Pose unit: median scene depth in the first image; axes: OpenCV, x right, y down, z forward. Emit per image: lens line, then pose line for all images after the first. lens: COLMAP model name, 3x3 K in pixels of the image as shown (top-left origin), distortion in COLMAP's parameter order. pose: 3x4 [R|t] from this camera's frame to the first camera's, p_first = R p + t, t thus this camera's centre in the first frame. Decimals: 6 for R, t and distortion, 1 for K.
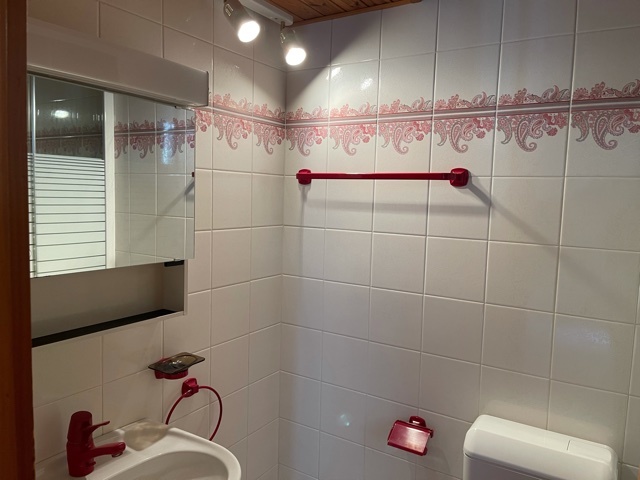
lens RADIAL K [[484.6, 0, 321.4], [0, 484.6, 237.5], [0, 0, 1]] dist [0.033129, -0.025312]
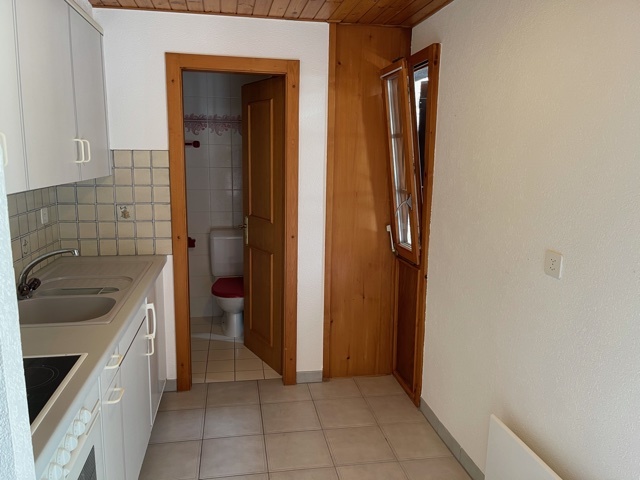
lens RADIAL K [[484.6, 0, 319.3], [0, 484.6, 238.2], [0, 0, 1]] dist [0.033129, -0.025312]
pose [[0.732029, -0.136915, 0.667374, -1.088654], [0.067114, 0.989325, 0.129349, 0.092156], [-0.677960, -0.049897, 0.733404, -1.476820]]
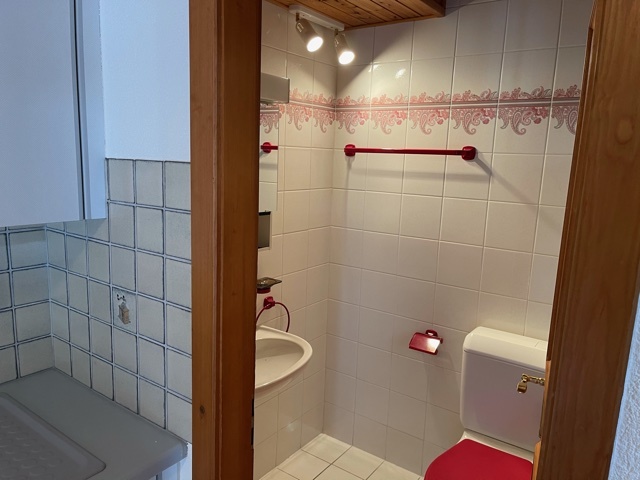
lens RADIAL K [[484.6, 0, 319.7], [0, 484.6, 241.5], [0, 0, 1]] dist [0.033129, -0.025312]
pose [[0.998343, 0.017095, -0.054938, -0.047591], [-0.012432, 0.996378, 0.084121, 0.010870], [0.056177, -0.083299, 0.994940, -0.369127]]
